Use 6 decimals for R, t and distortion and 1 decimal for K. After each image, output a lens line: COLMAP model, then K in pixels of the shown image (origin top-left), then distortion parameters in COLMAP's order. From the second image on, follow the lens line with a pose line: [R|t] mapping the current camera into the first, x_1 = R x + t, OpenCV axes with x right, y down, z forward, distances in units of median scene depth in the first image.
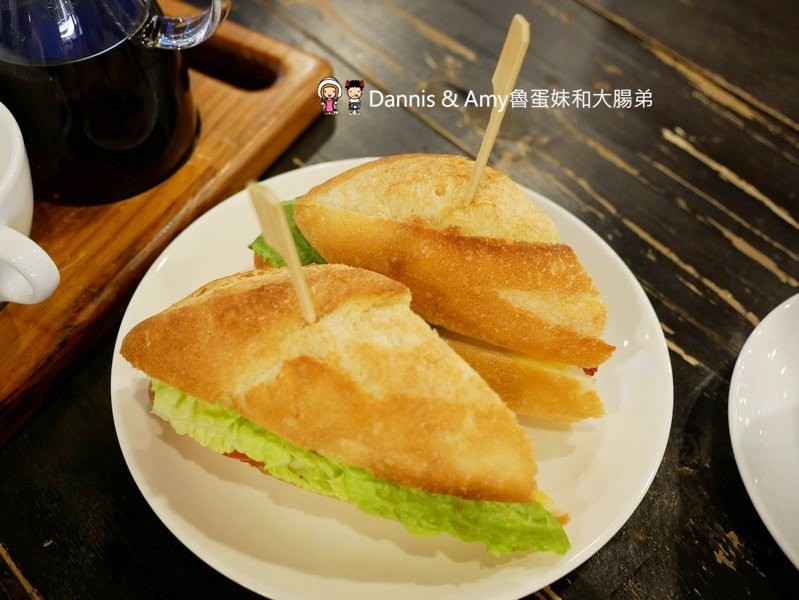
lens RADIAL K [[1042.1, 0, 399.8], [0, 1042.1, 298.9], [0, 0, 1]] dist [0.037080, 0.000000]
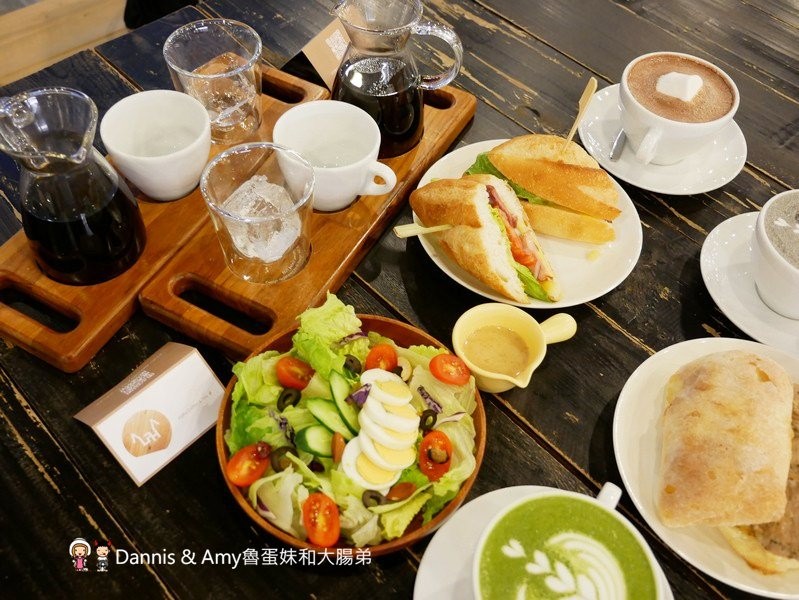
lens RADIAL K [[793.8, 0, 398.8], [0, 793.8, 301.8], [0, 0, 1]] dist [0.015205, 0.000000]
pose [[0.999362, 0.001719, 0.035685, -0.388721], [-0.002502, 0.999756, 0.021930, 0.220987], [-0.035639, -0.022006, 0.999122, -0.871182]]
